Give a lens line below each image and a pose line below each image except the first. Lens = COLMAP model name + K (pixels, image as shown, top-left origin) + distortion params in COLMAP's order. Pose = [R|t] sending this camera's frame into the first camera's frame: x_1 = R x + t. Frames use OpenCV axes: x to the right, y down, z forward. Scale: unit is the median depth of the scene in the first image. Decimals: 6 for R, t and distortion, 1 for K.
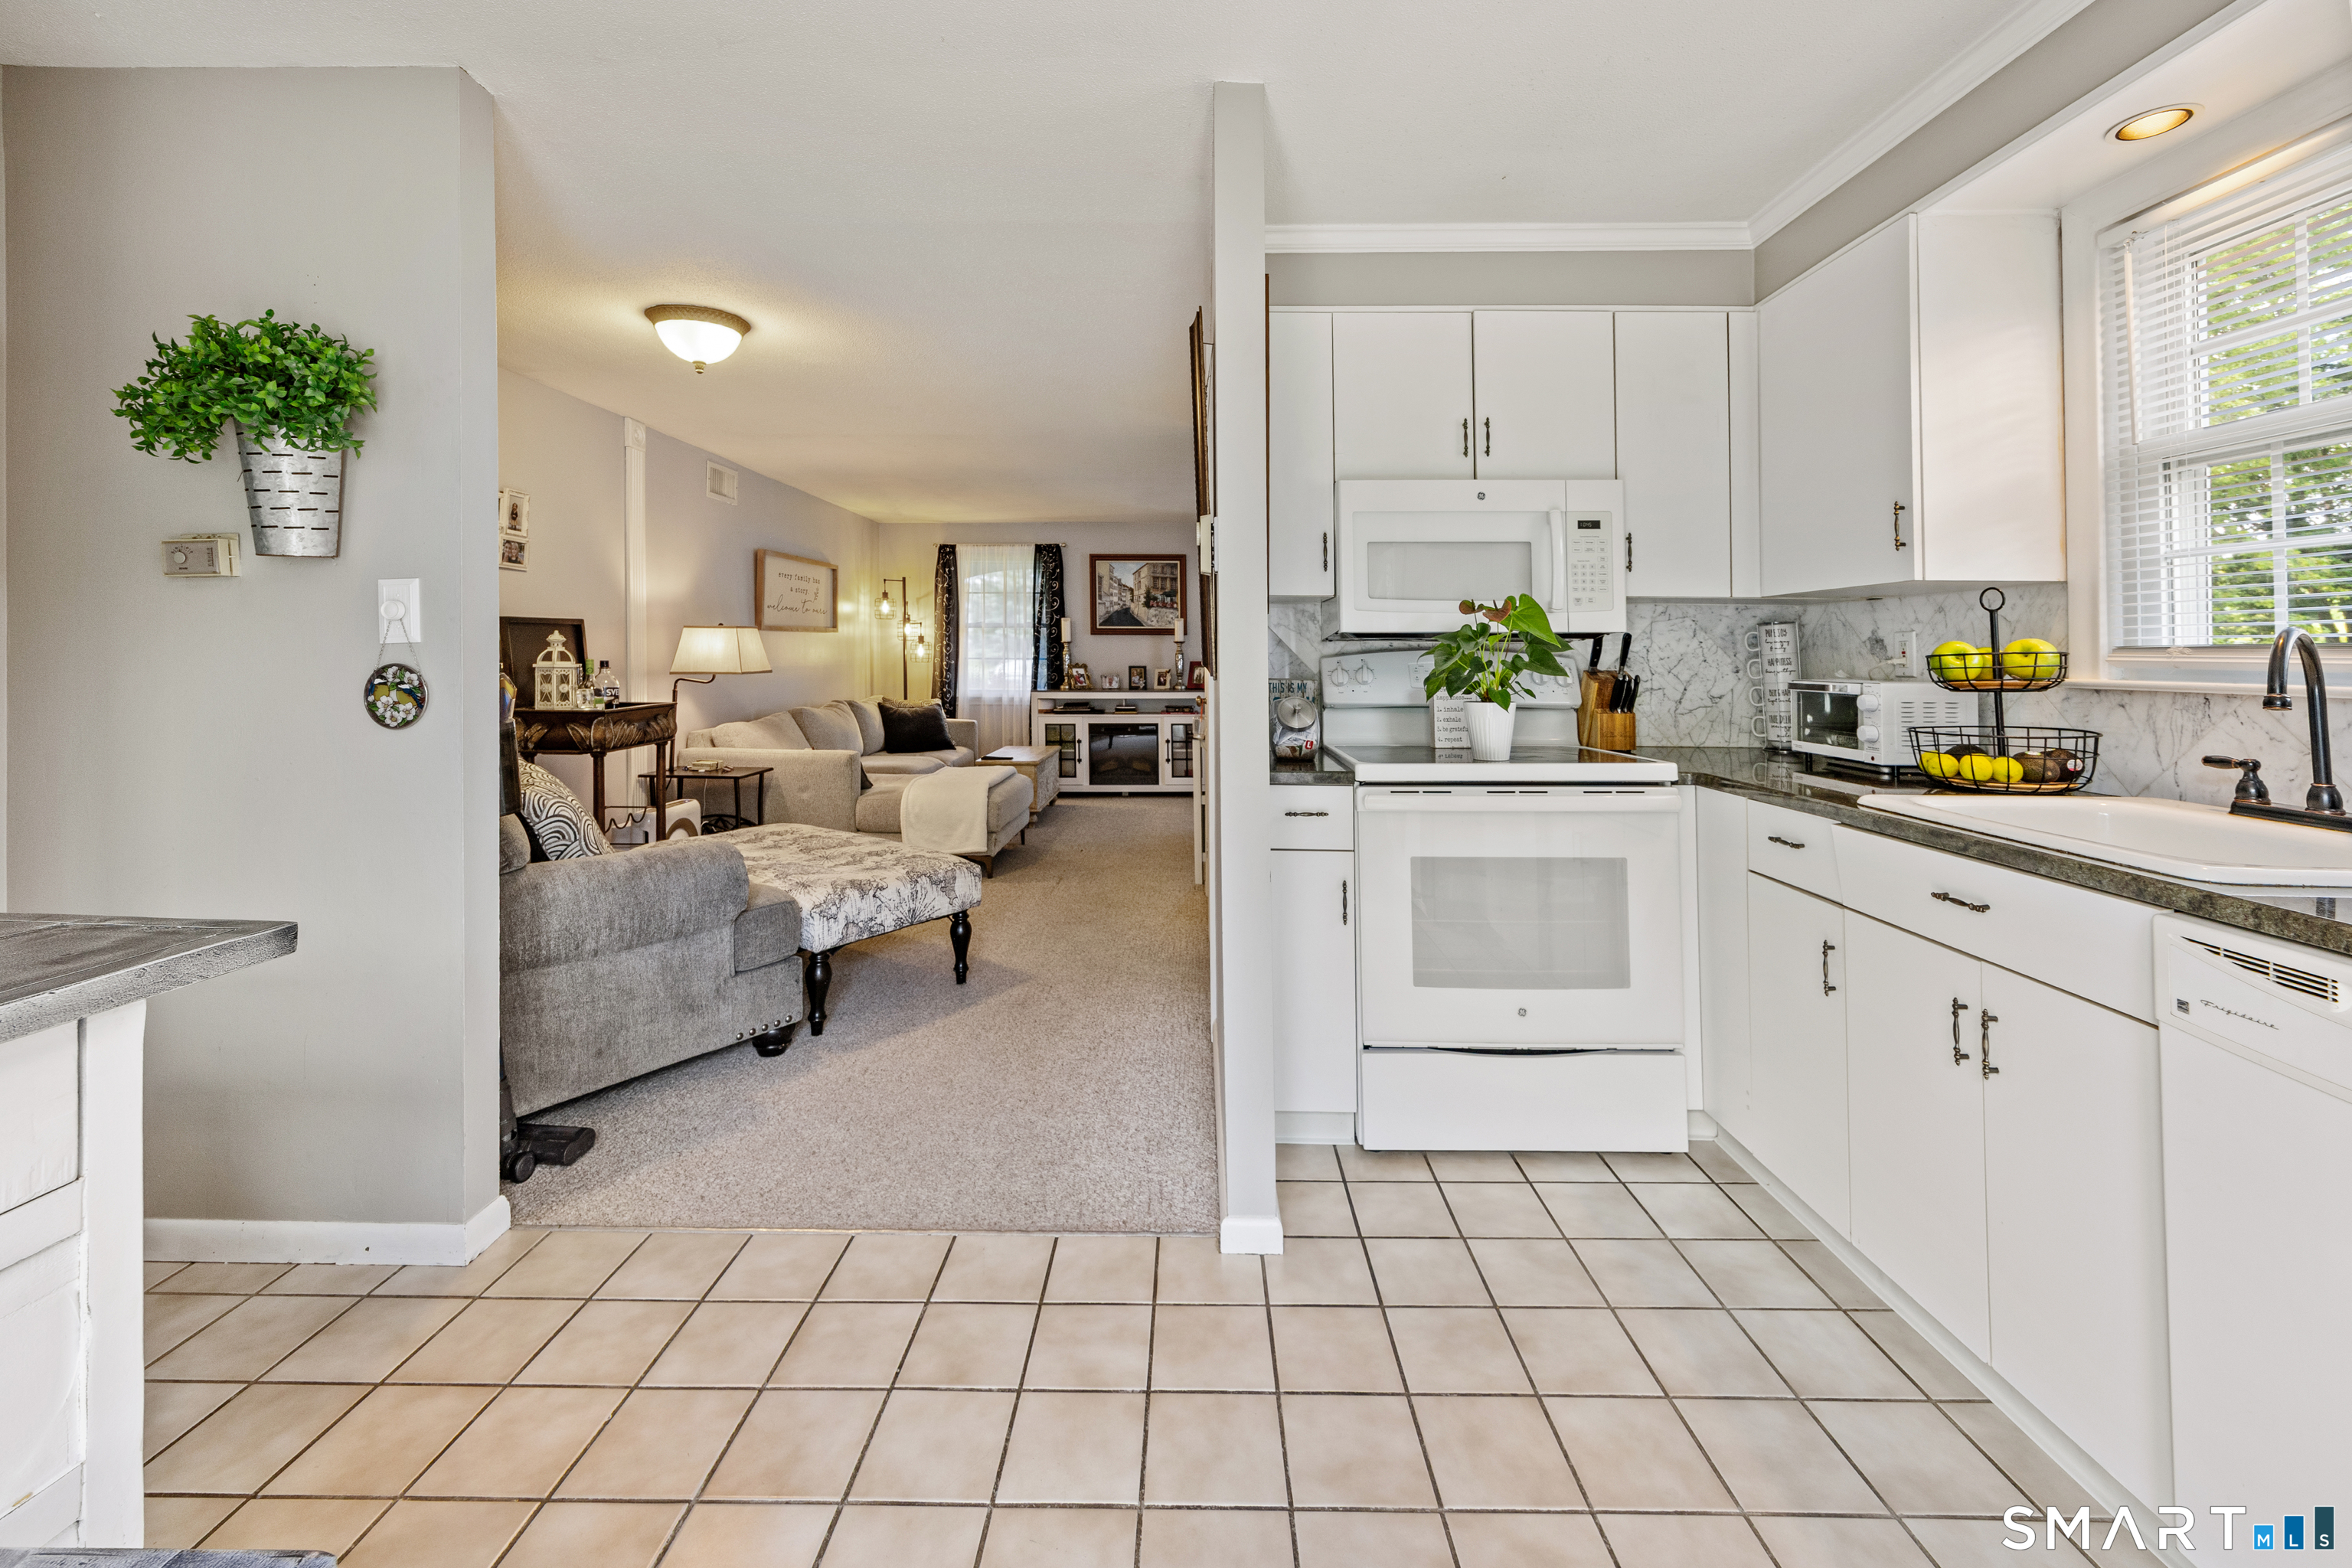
lens RADIAL K [[945.4, 0, 1145.9], [0, 945.4, 655.1], [0, 0, 1]] dist [-0.000505, 0.000686]
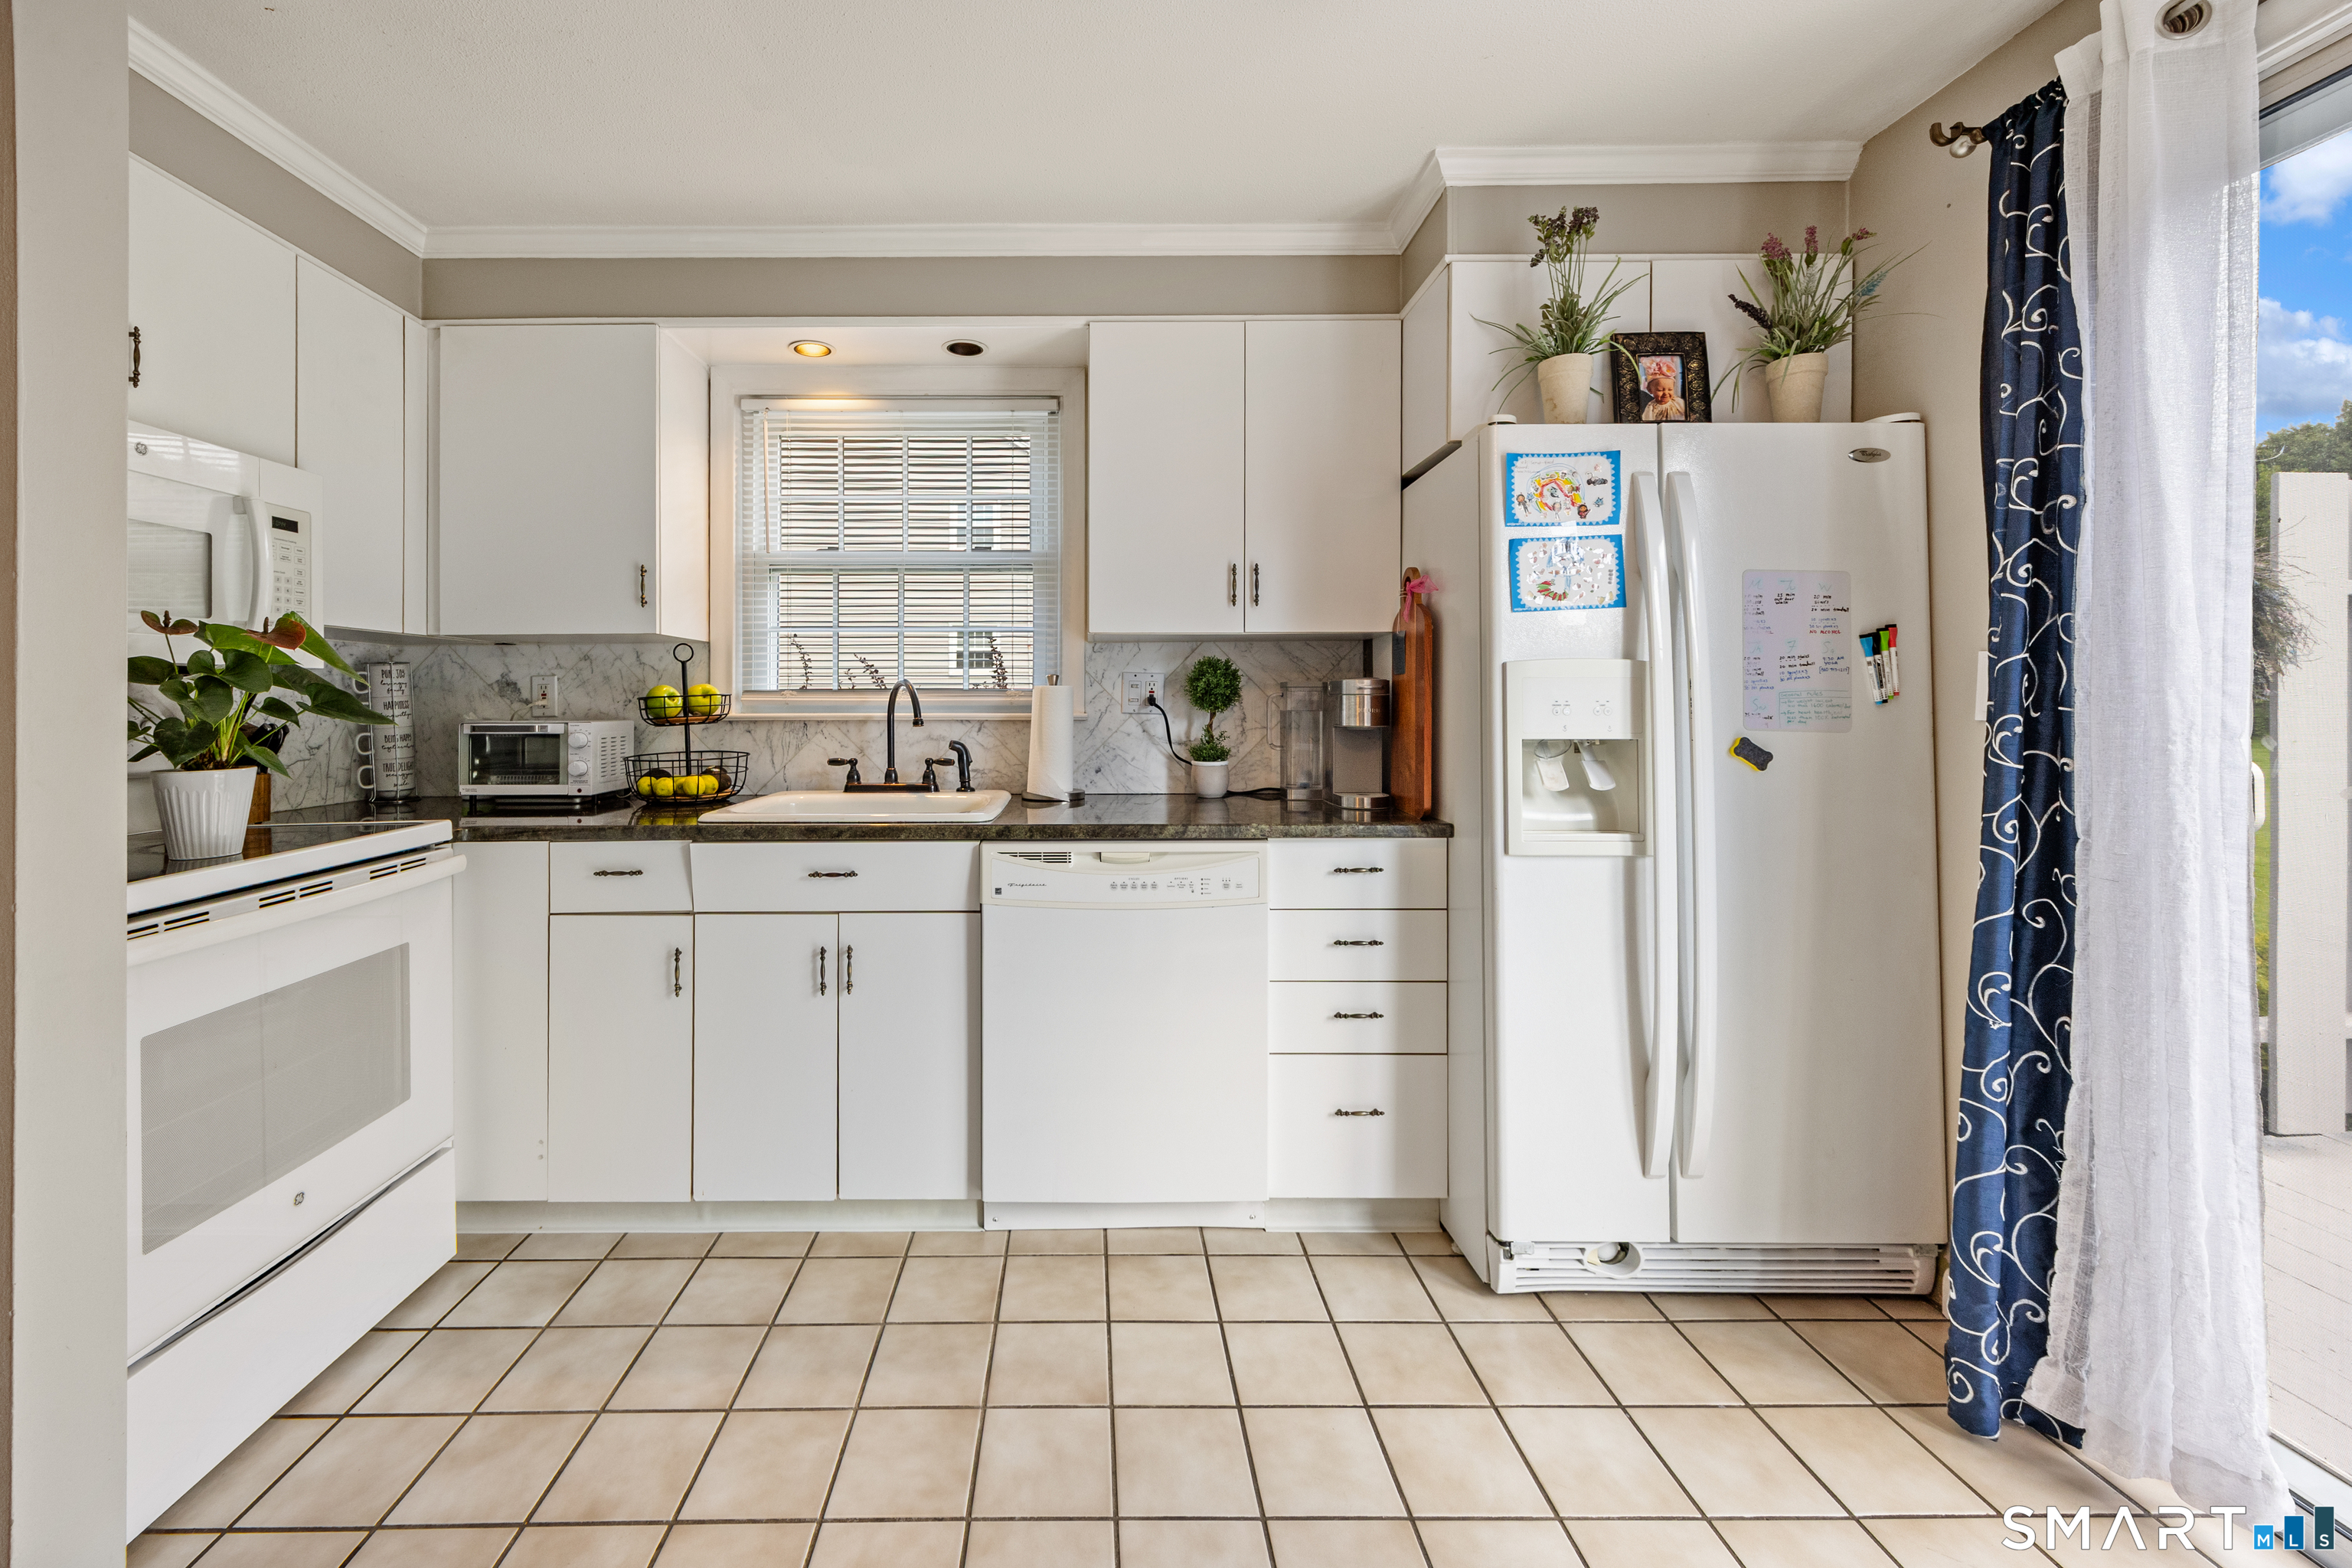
lens RADIAL K [[945.4, 0, 1089.9], [0, 945.4, 689.5], [0, 0, 1]] dist [-0.000505, 0.000686]
pose [[-0.033696, 0.005839, 0.999415, -0.089390], [0.003312, 0.999978, -0.005730, -0.000023], [-0.999427, 0.003117, -0.033715, 0.112926]]
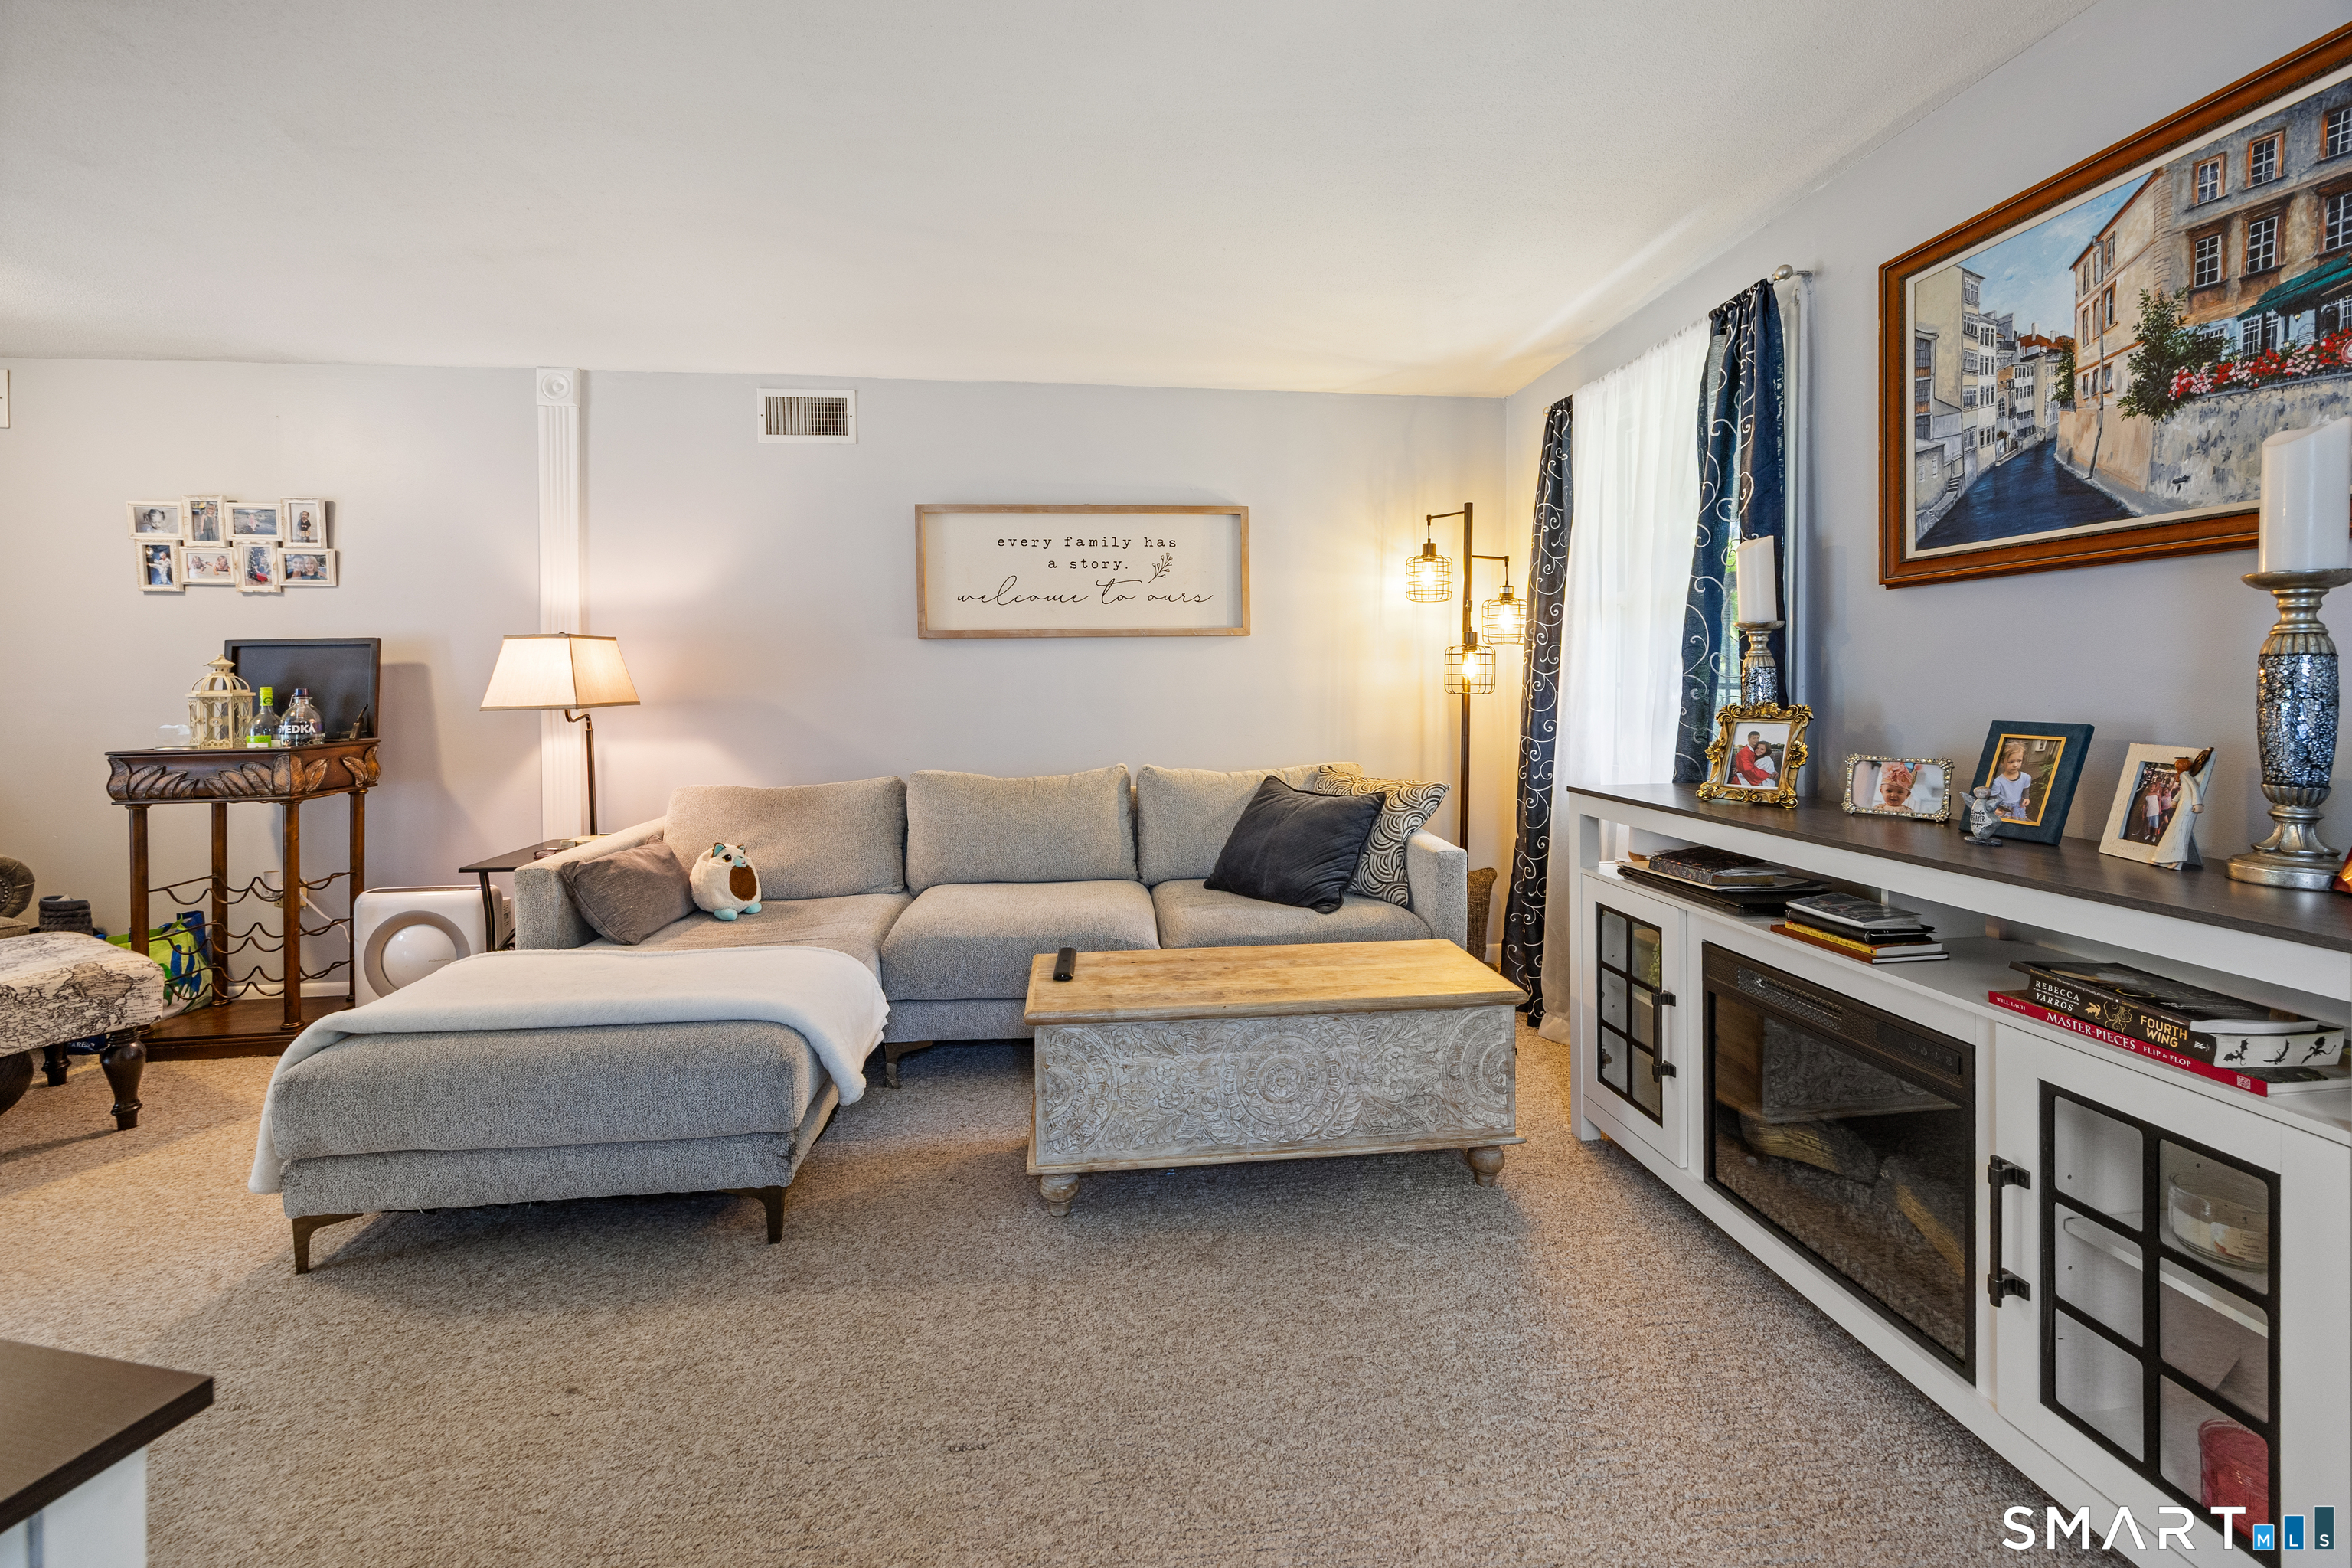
lens RADIAL K [[945.4, 0, 1177.8], [0, 945.4, 694.4], [0, 0, 1]] dist [-0.000505, 0.000686]
pose [[0.147554, 0.014129, -0.988953, 0.171978], [0.004905, 0.999875, 0.015017, 0.001194], [0.989042, -0.007066, 0.147467, 0.852399]]
